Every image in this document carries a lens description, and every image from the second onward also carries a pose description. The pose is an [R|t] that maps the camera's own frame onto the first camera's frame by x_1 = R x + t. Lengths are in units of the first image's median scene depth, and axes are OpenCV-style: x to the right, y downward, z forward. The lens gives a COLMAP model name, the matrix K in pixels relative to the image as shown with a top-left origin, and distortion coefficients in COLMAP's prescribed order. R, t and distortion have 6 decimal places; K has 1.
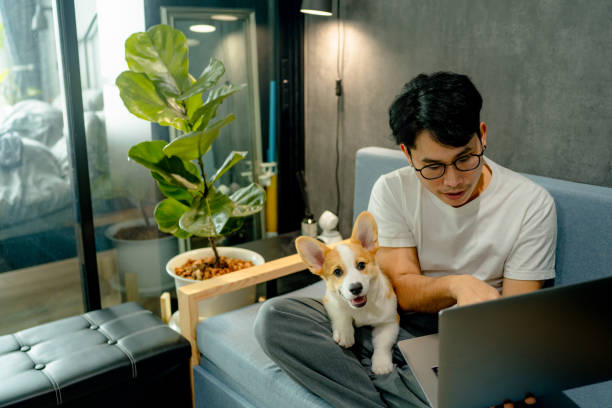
lens RADIAL K [[579.8, 0, 306.0], [0, 579.8, 204.0], [0, 0, 1]] dist [-0.205446, 0.165812]
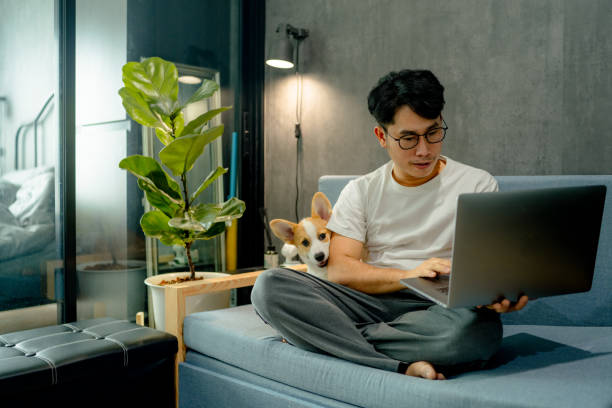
lens RADIAL K [[562.9, 0, 306.0], [0, 562.9, 204.0], [0, 0, 1]] dist [-0.147794, -0.000521]
pose [[0.987302, 0.002133, 0.158838, -0.120064], [0.032937, 0.975431, -0.217828, 0.212297], [-0.155400, 0.220294, 0.962975, -0.054002]]
